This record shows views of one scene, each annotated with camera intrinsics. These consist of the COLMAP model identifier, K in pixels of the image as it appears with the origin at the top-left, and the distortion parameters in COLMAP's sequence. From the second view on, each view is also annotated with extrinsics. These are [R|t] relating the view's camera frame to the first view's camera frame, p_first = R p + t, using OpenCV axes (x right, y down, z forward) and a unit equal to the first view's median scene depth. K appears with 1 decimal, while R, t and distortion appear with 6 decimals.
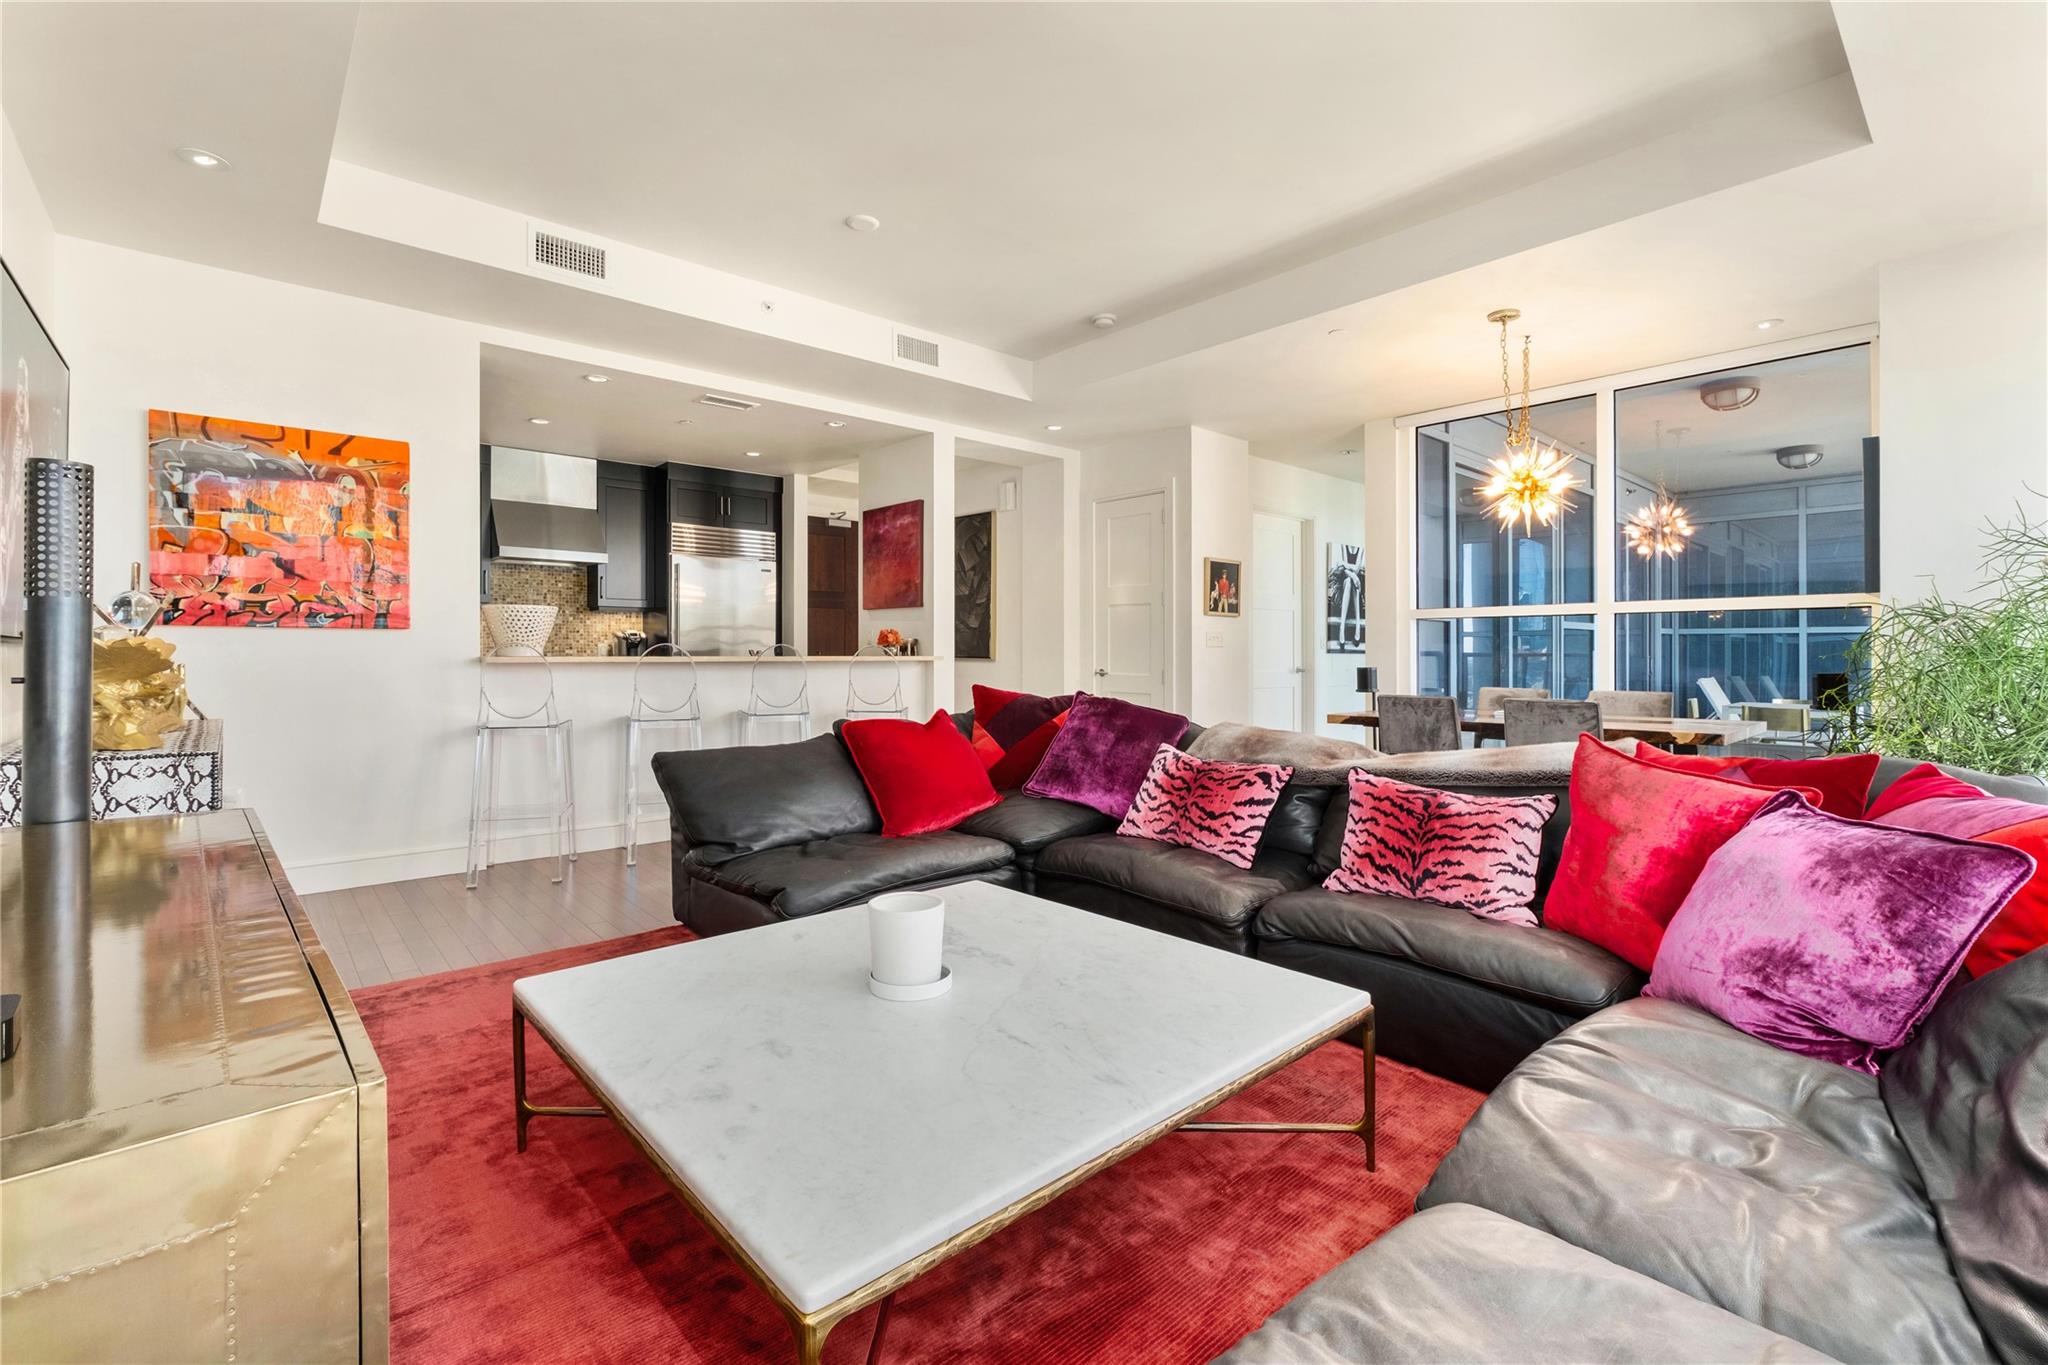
lens RADIAL K [[895.5, 0, 1028.7], [0, 895.5, 667.7], [0, 0, 1]] dist [-0.008051, 0.002518]
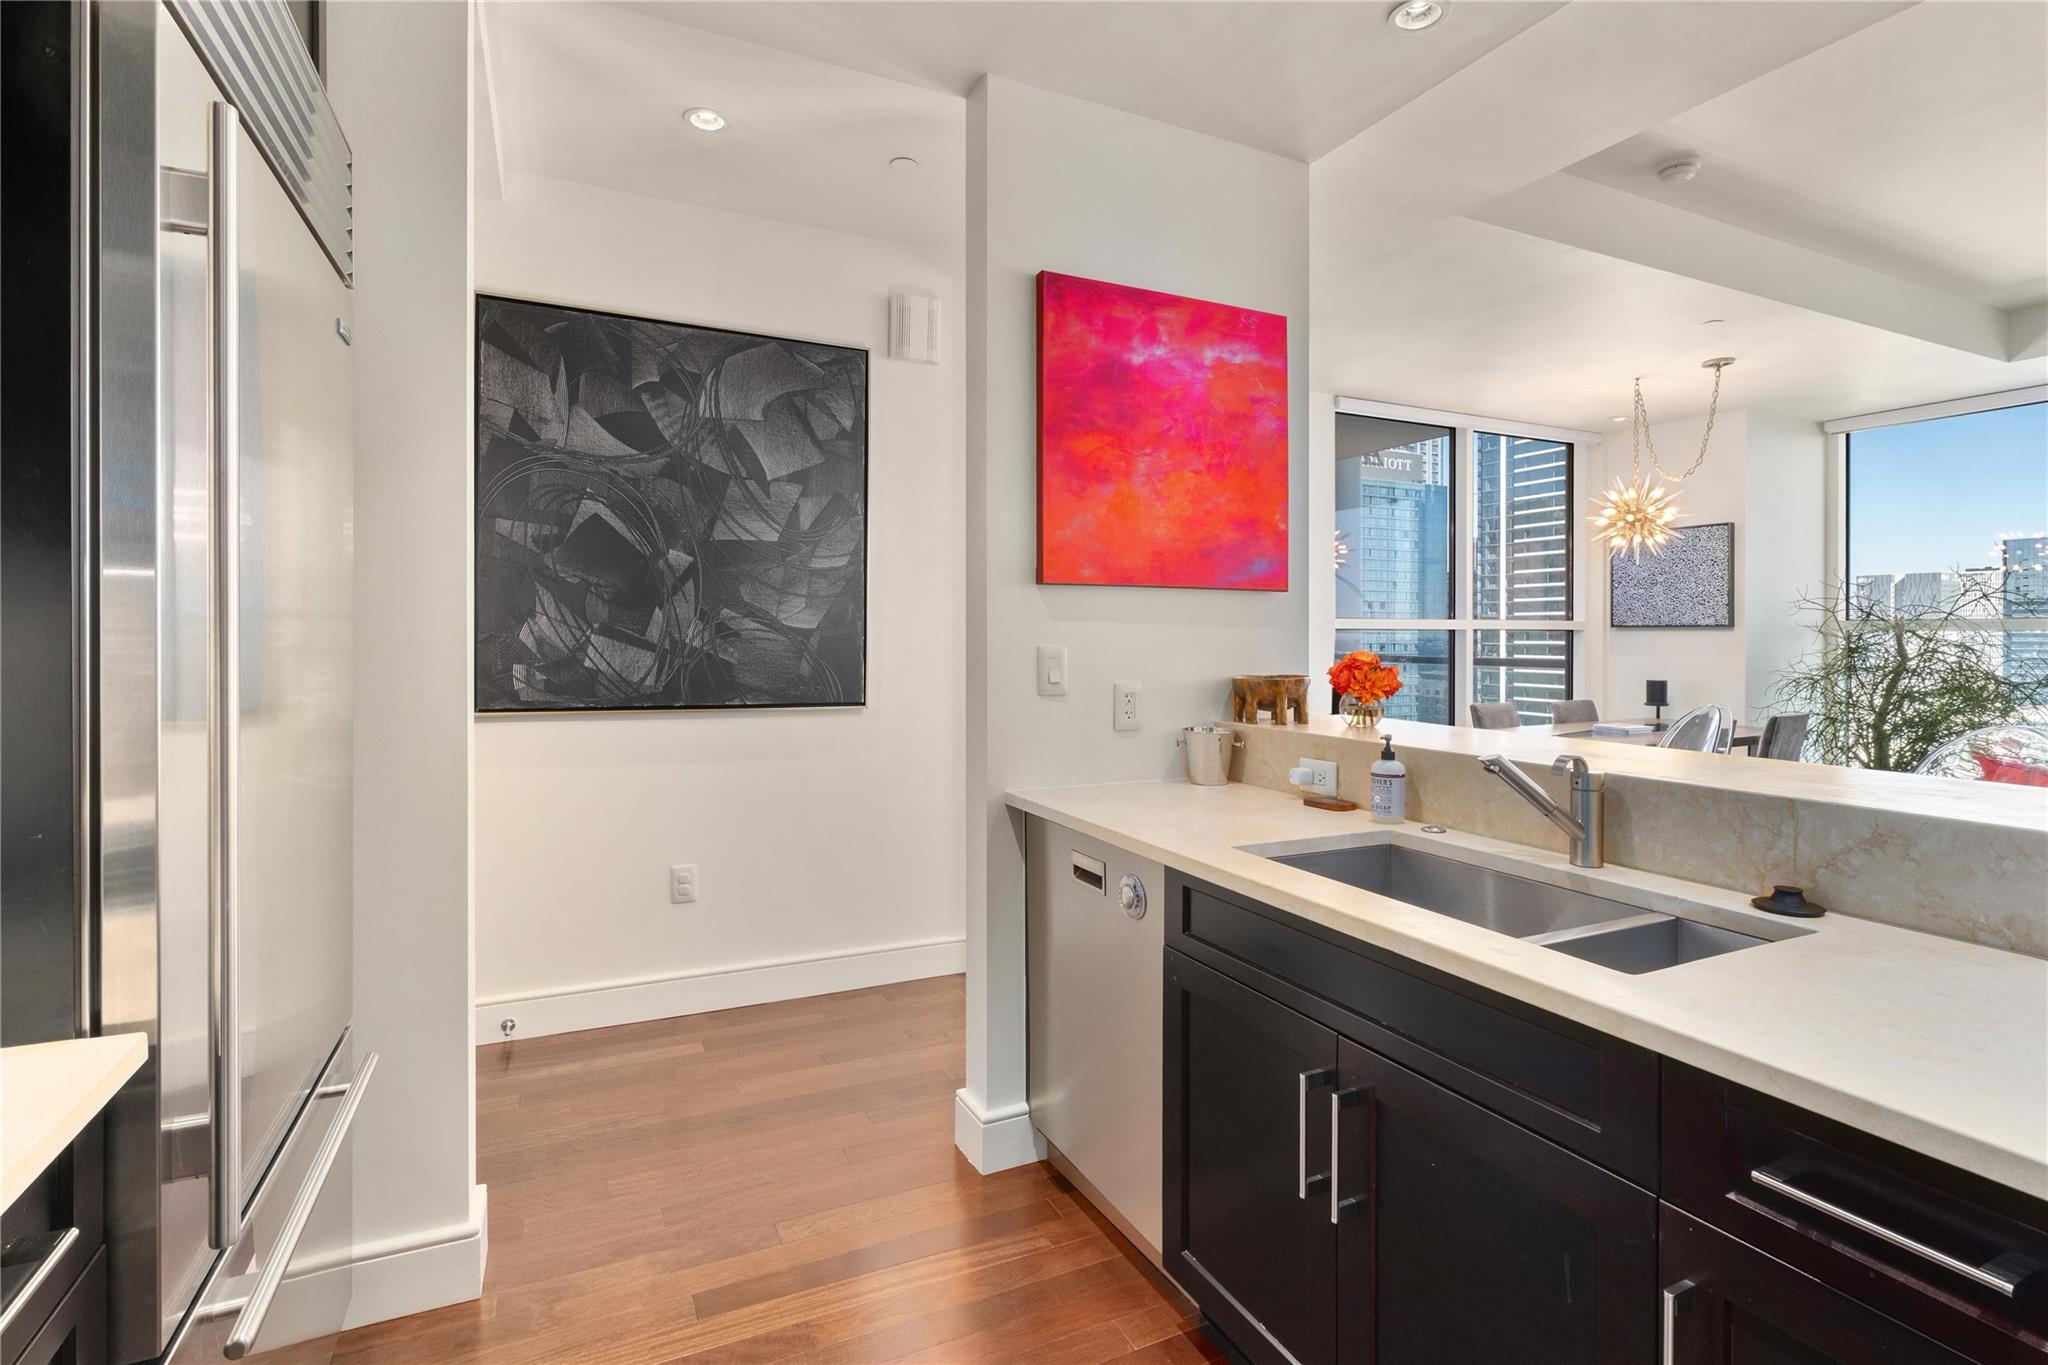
lens RADIAL K [[982.1, 0, 1015.1], [0, 982.1, 637.5], [0, 0, 1]] dist [-0.003855, 0.001353]
pose [[0.275348, -0.005688, 0.961328, -0.760724], [0.015461, 0.999879, 0.001488, -0.068503], [-0.961220, 0.014454, 0.275403, 1.345212]]
